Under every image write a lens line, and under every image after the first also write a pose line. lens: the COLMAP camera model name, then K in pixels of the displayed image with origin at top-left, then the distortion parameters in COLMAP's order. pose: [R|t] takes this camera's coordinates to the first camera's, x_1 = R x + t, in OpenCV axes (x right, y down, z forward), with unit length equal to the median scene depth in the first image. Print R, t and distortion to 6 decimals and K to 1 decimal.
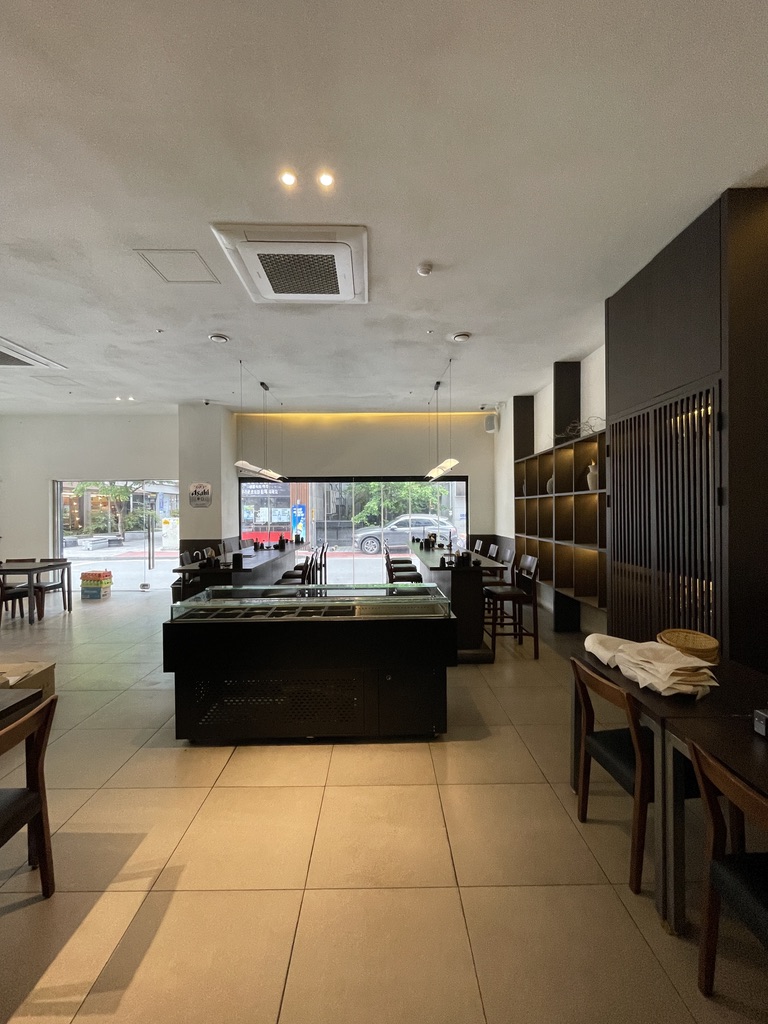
lens RADIAL K [[412.3, 0, 384.5], [0, 412.3, 511.8], [0, 0, 1]] dist [-0.004850, -0.001046]
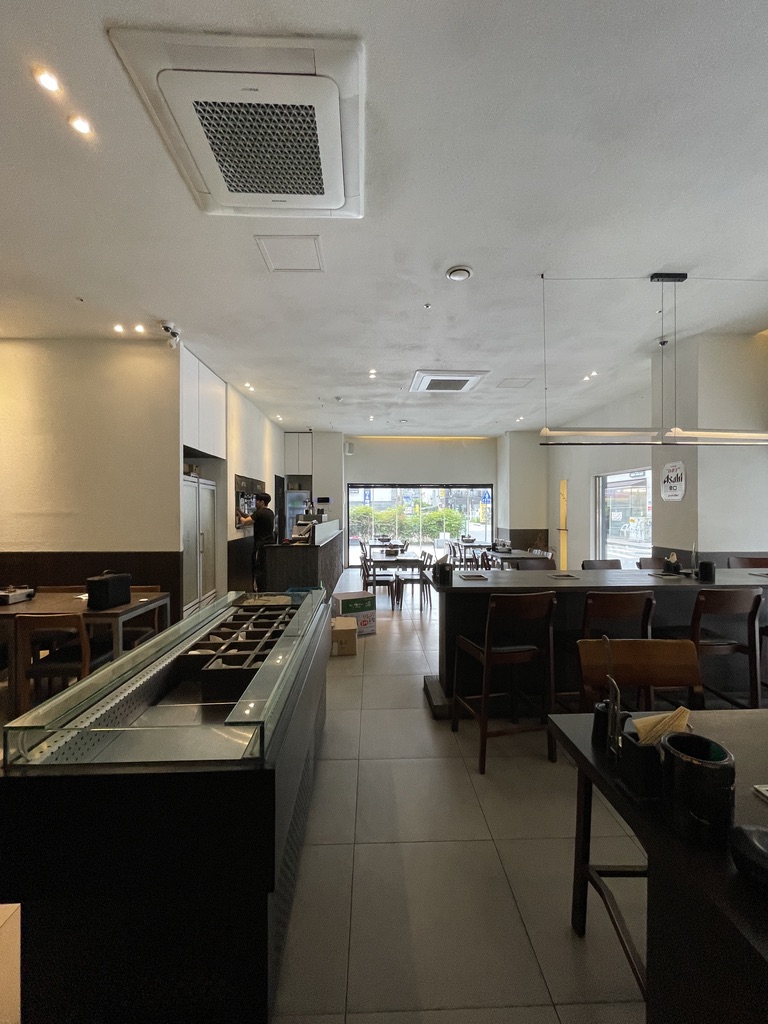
lens RADIAL K [[412.3, 0, 385.1], [0, 412.3, 510.3], [0, 0, 1]] dist [-0.004850, -0.001046]
pose [[0.029861, 0.007230, -0.999528, 0.279391], [-0.003142, 0.999970, 0.007139, 0.002308], [0.999549, 0.002928, 0.029883, 0.685799]]
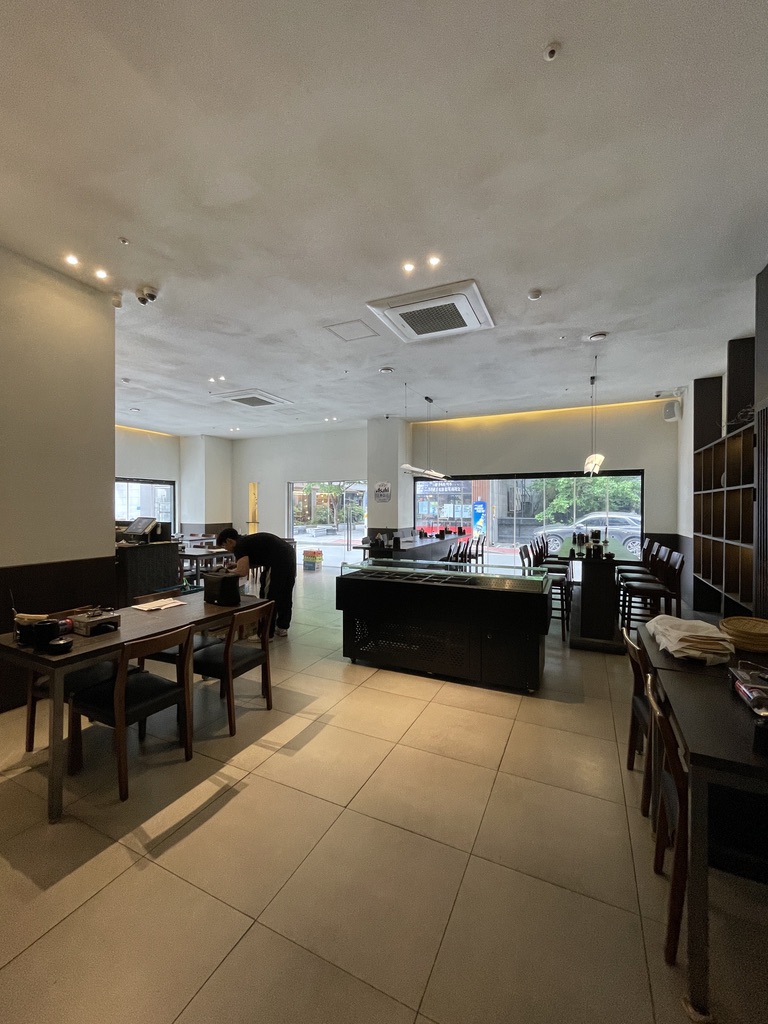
lens RADIAL K [[412.3, 0, 383.8], [0, 412.3, 512.4], [0, 0, 1]] dist [-0.004850, -0.001046]
pose [[0.894817, 0.014679, -0.446192, 0.142542], [-0.011062, 0.999881, 0.010709, 0.009033], [0.446296, -0.004646, 0.894873, -0.133637]]
